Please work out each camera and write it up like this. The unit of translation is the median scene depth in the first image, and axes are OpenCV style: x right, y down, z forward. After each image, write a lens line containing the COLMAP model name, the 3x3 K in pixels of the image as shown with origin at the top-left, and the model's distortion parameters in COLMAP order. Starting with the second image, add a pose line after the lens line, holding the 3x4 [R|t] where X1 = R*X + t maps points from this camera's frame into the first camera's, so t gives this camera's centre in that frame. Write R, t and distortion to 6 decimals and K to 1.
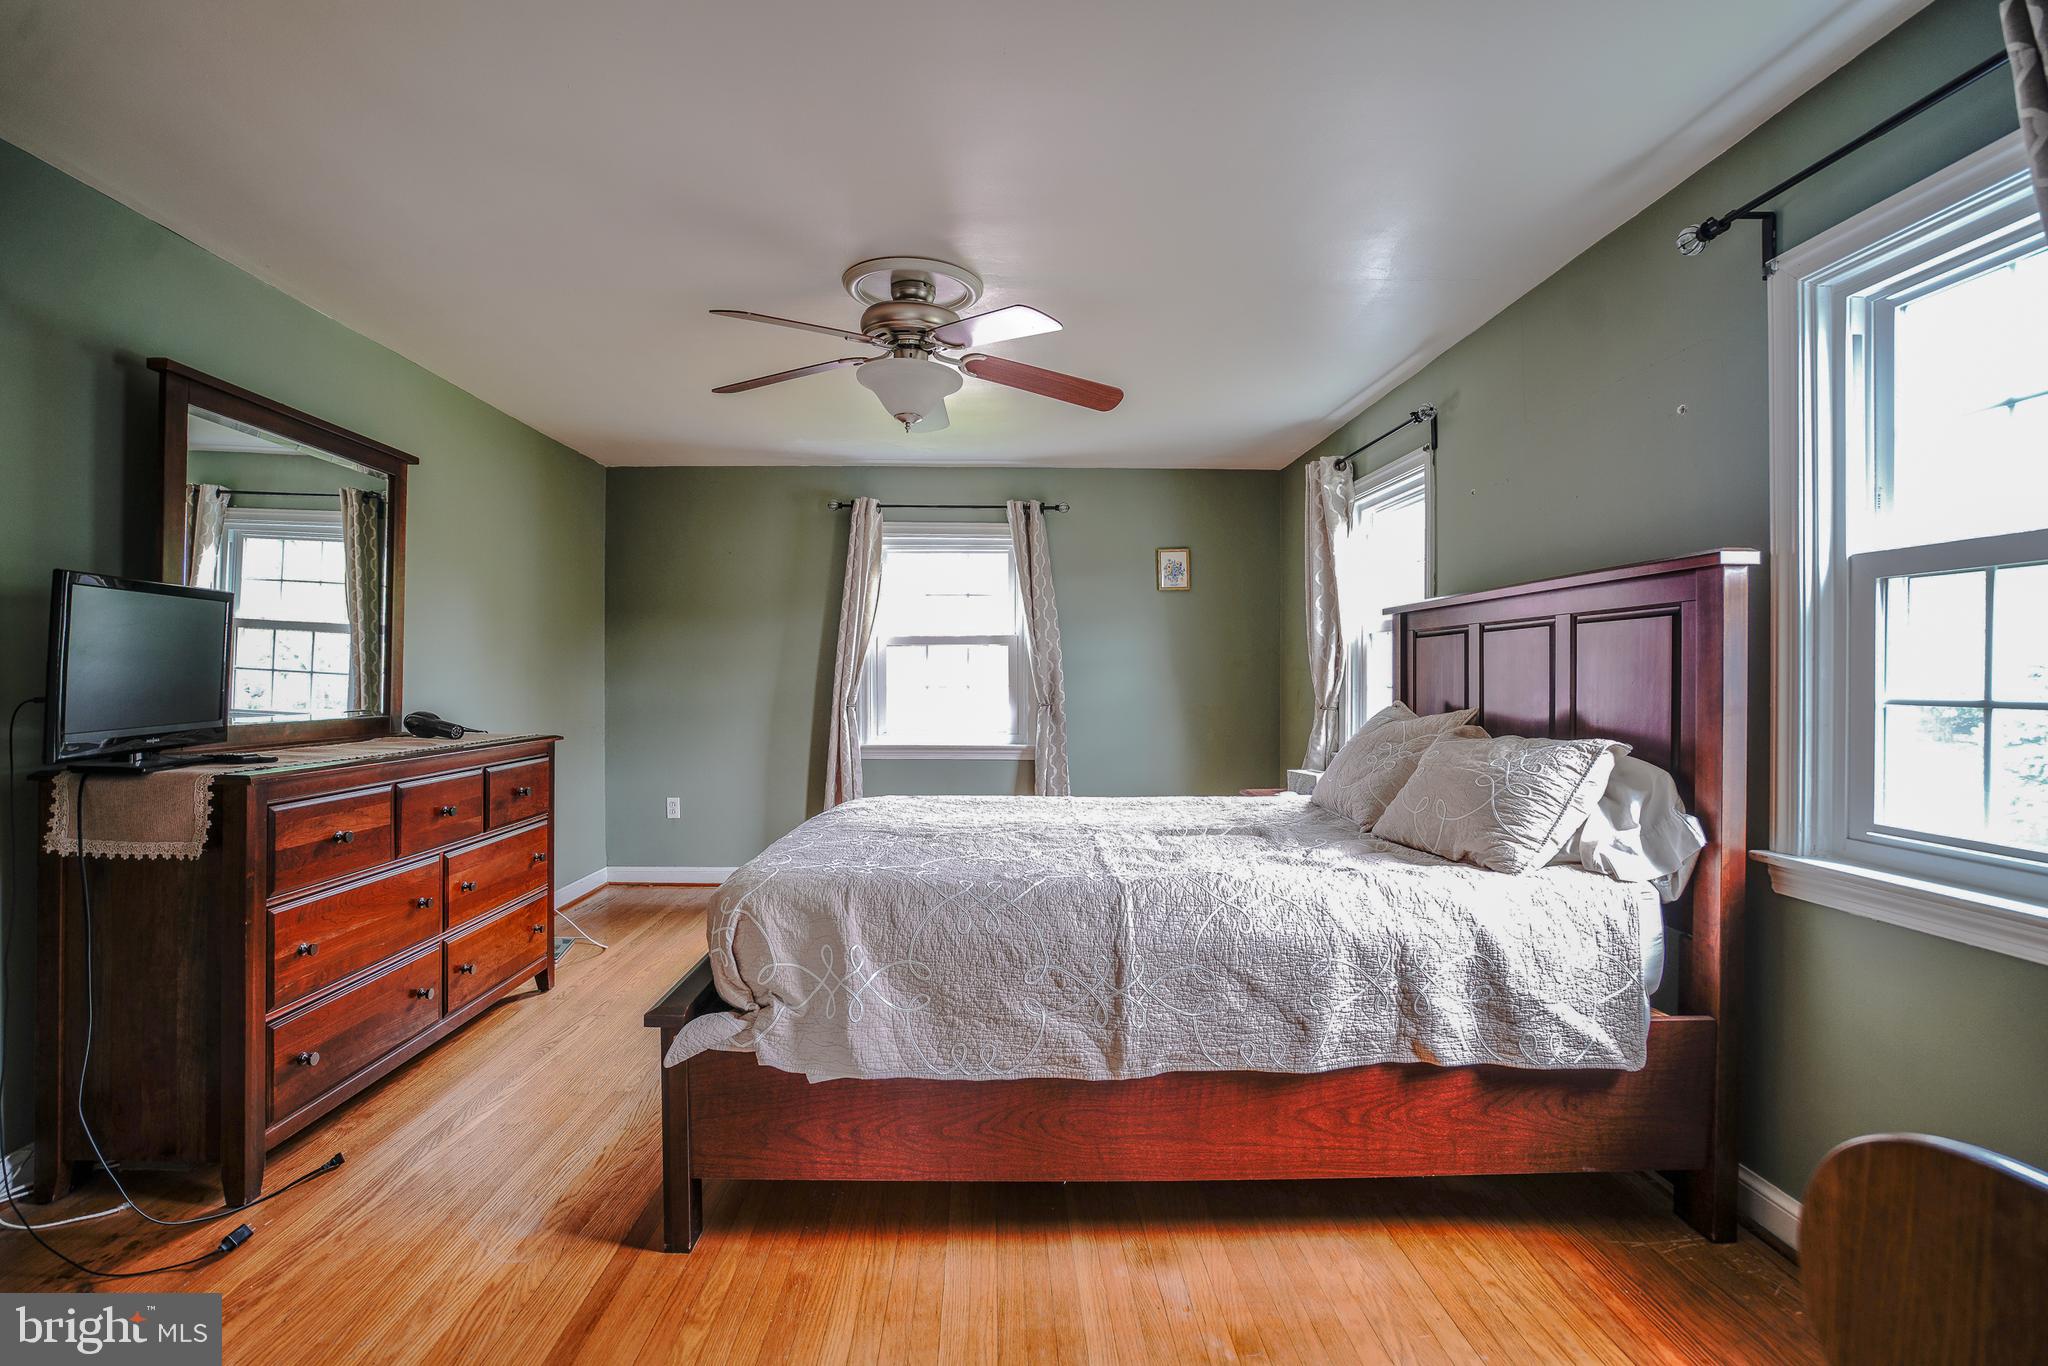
lens RADIAL K [[949.4, 0, 1015.4], [0, 949.4, 678.1], [0, 0, 1]] dist [-0.067065, 0.027655]
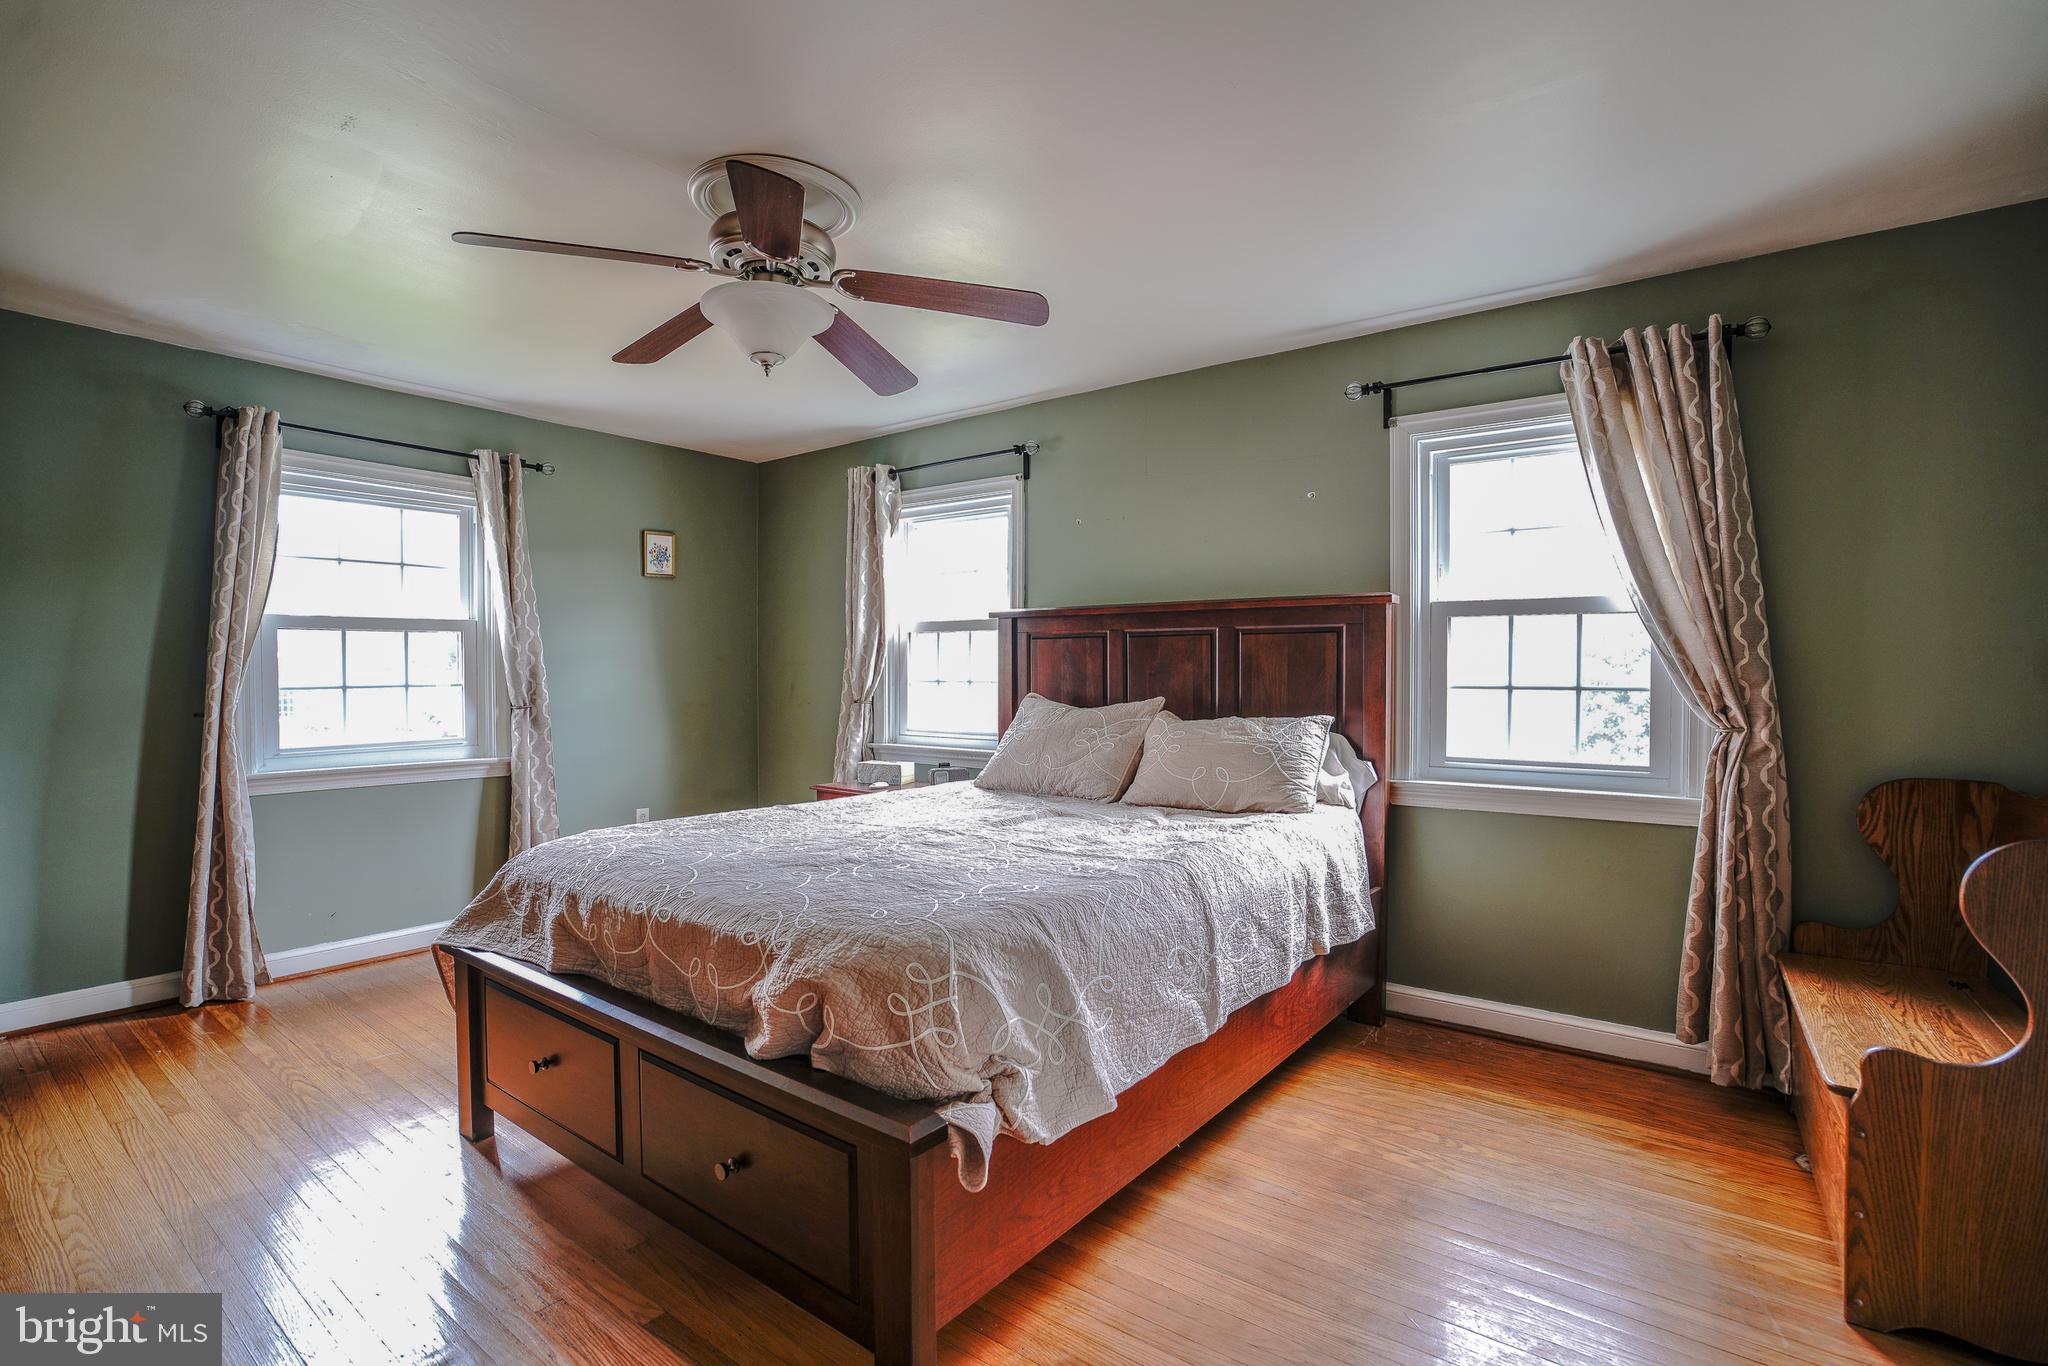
lens RADIAL K [[949.4, 0, 1015.4], [0, 949.4, 678.1], [0, 0, 1]] dist [-0.067065, 0.027655]
pose [[0.629429, -0.008555, 0.777011, -0.479030], [0.002413, 0.999956, 0.009055, -0.004908], [-0.777054, -0.003825, 0.629422, 0.250264]]
